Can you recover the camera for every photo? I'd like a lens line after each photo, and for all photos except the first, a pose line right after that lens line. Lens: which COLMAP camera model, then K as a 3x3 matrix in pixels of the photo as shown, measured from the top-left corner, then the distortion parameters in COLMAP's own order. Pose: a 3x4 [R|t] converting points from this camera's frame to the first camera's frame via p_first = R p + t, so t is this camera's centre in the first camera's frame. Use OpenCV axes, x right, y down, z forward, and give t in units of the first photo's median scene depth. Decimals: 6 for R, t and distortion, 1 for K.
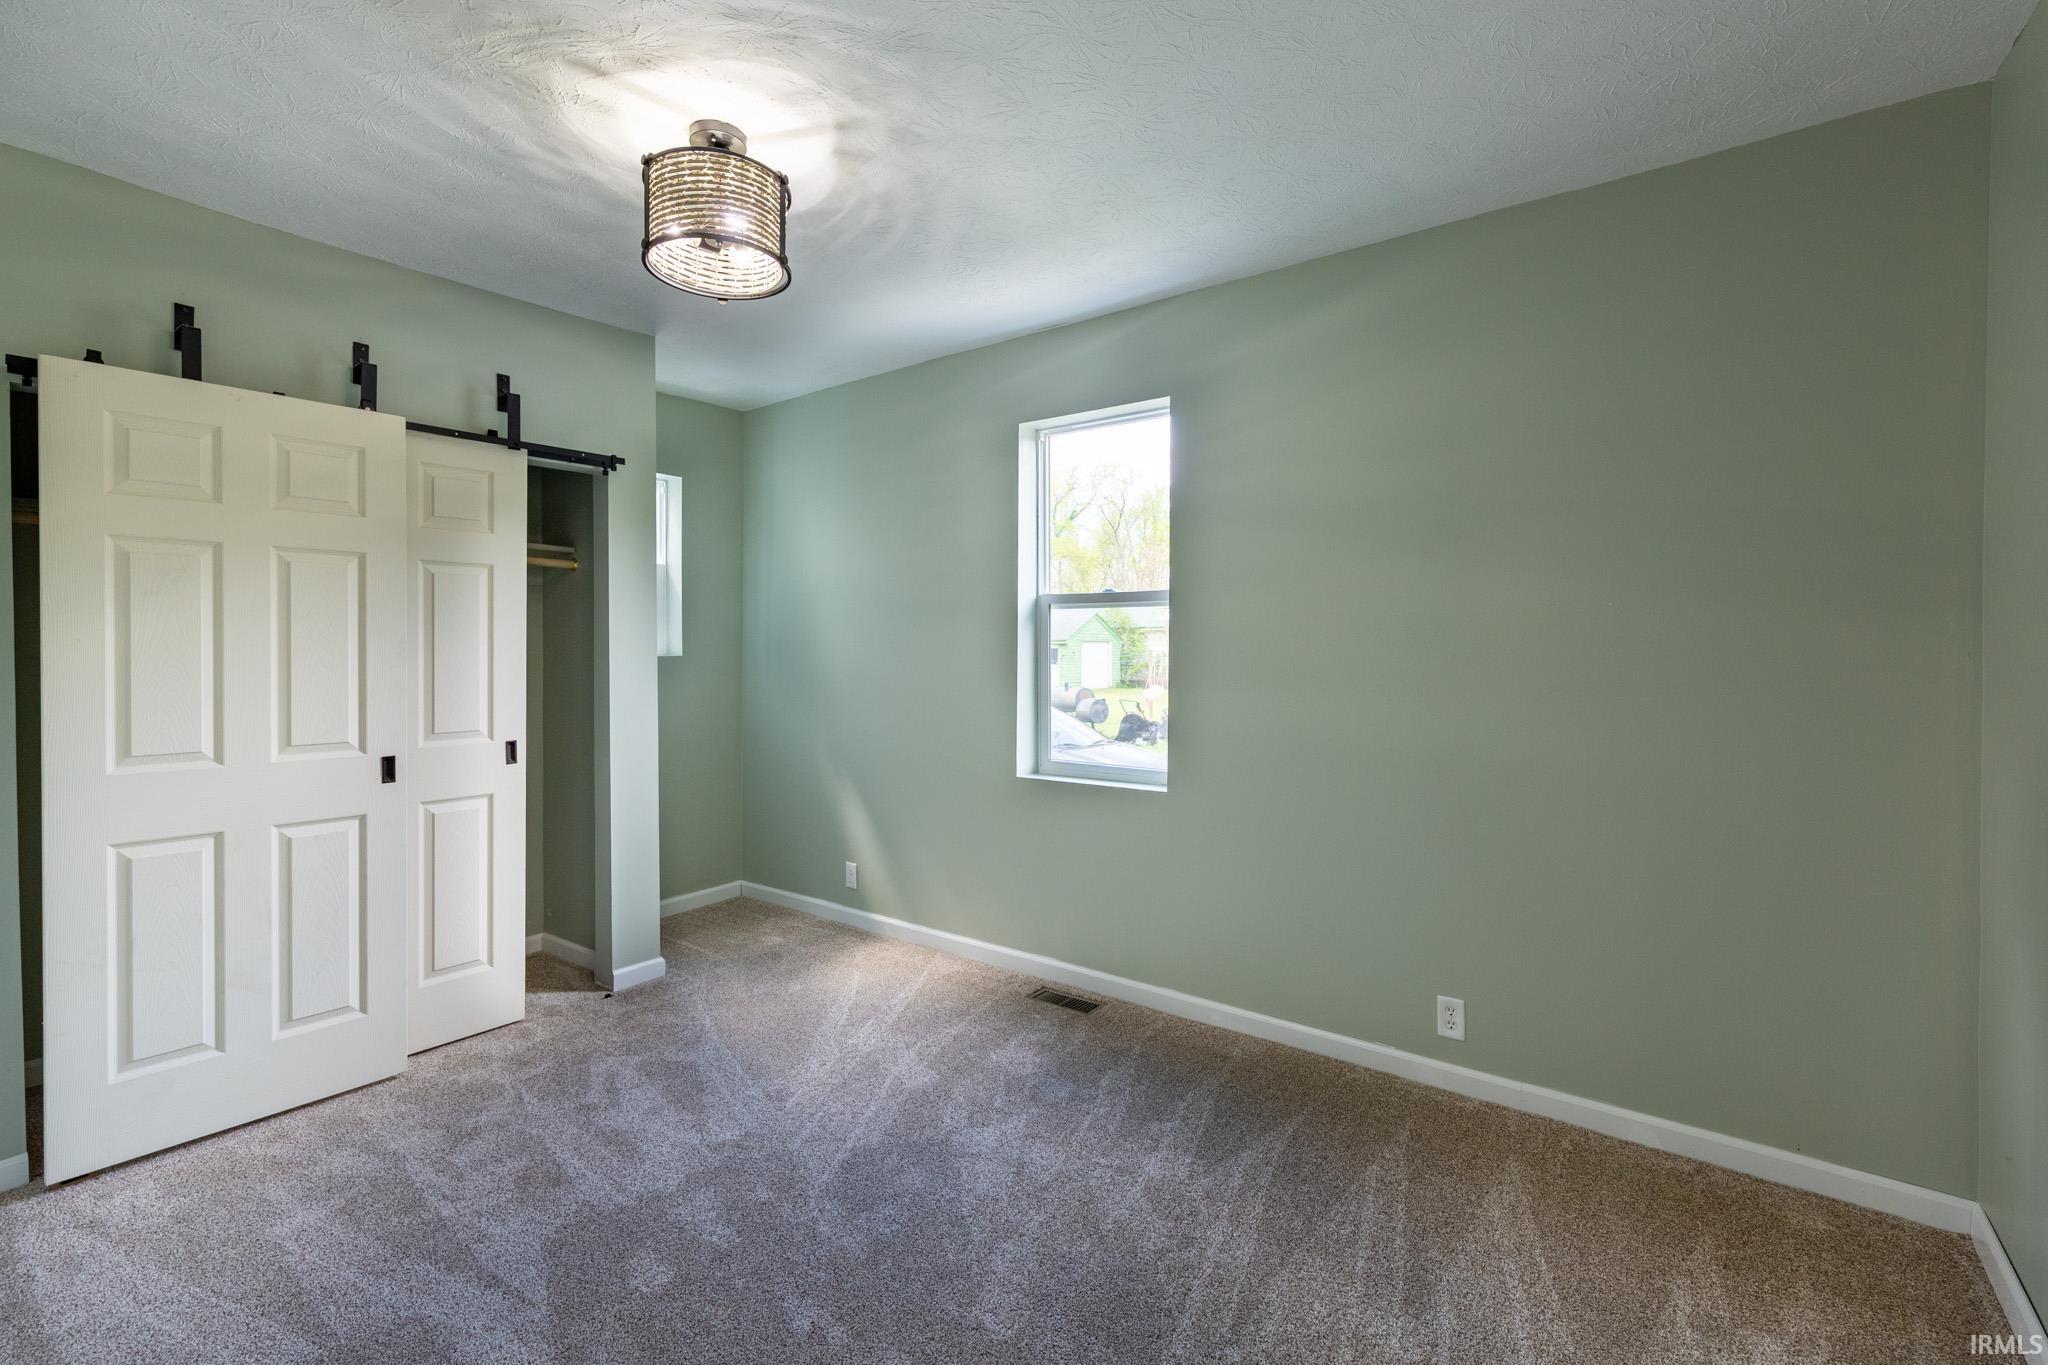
lens RADIAL K [[893.6, 0, 1025.4], [0, 893.6, 667.1], [0, 0, 1]] dist [0.005627, -0.000036]
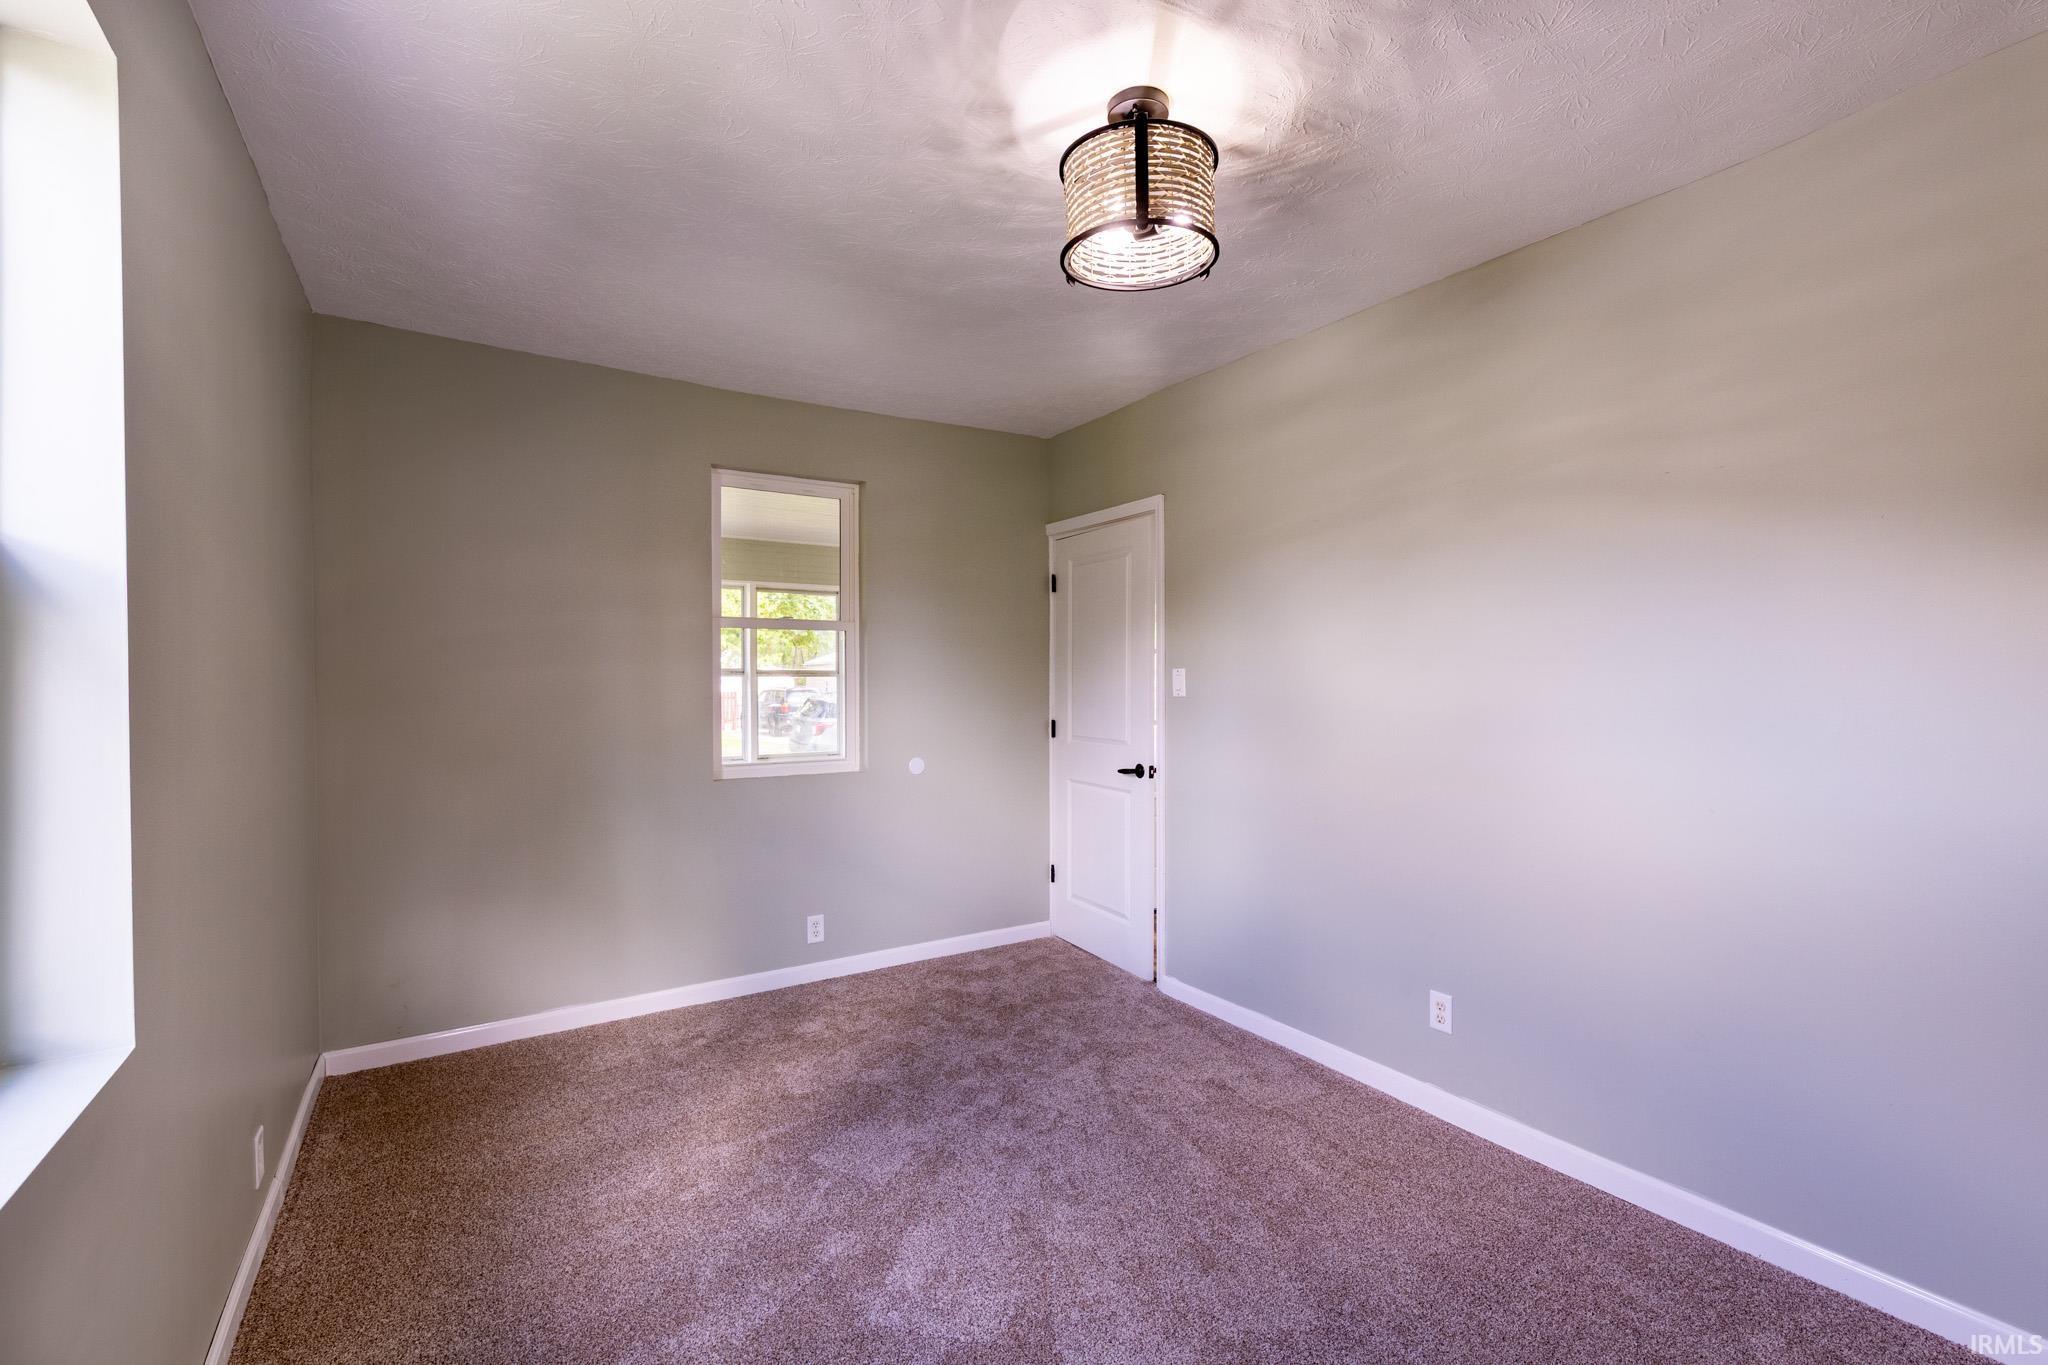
lens RADIAL K [[893.6, 0, 1025.4], [0, 893.6, 667.1], [0, 0, 1]] dist [0.005627, -0.000036]
pose [[-0.939685, -0.019784, 0.341469, -0.556992], [-0.009133, 0.999421, 0.032770, -0.060439], [-0.341919, 0.027675, -0.939322, 1.901506]]
